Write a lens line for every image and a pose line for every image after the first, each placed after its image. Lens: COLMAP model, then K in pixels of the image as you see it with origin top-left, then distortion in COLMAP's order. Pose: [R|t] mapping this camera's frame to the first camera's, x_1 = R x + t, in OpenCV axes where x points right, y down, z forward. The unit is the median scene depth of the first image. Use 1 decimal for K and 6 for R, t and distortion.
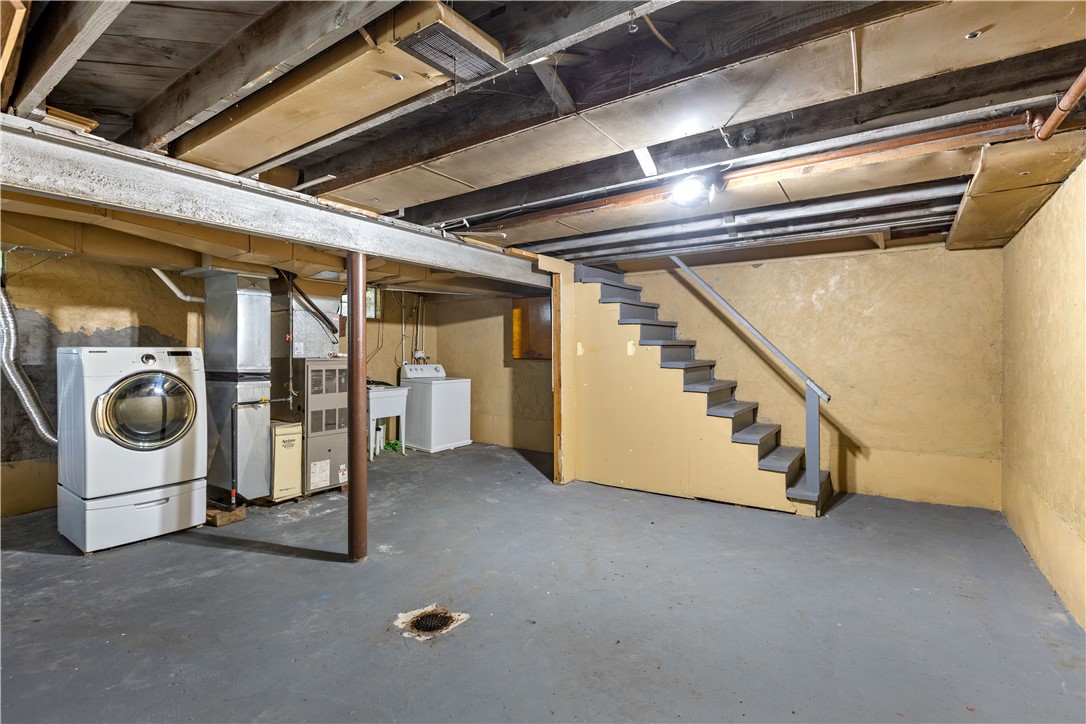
lens RADIAL K [[509.3, 0, 545.5], [0, 509.3, 356.0], [0, 0, 1]] dist [-0.008235, -0.000157]
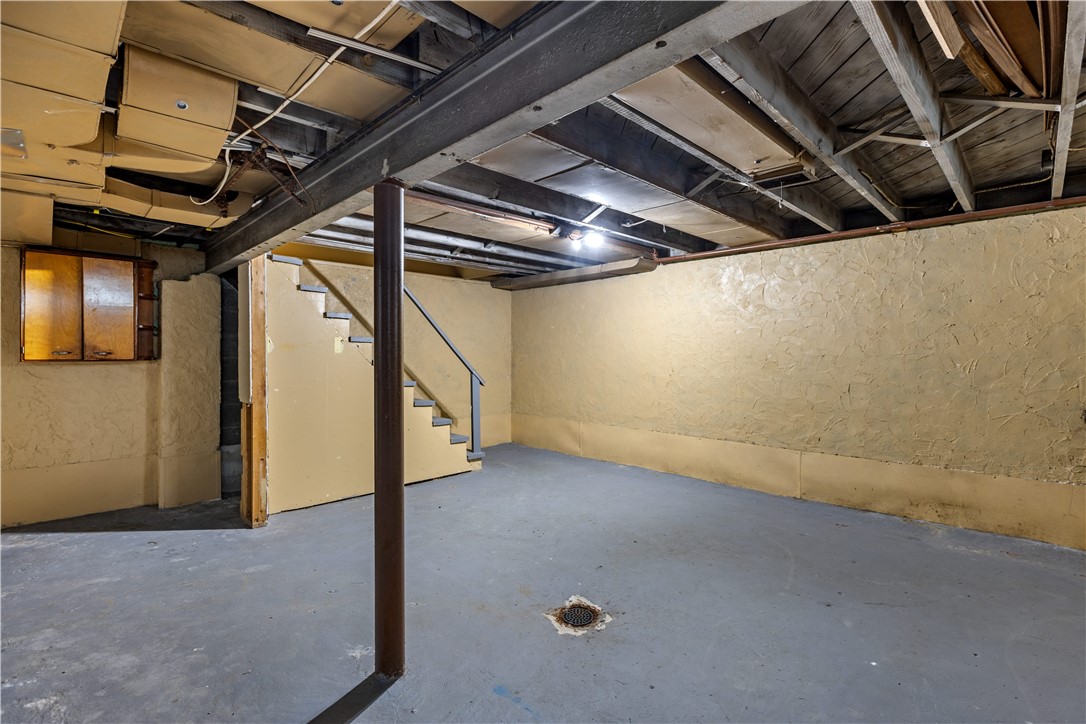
lens RADIAL K [[509.3, 0, 545.1], [0, 509.3, 358.0], [0, 0, 1]] dist [-0.008235, -0.000157]
pose [[0.168394, -0.009282, 0.985676, -0.916616], [0.007910, 0.999936, 0.008065, 0.004619], [-0.985688, 0.006439, 0.168457, 0.670720]]
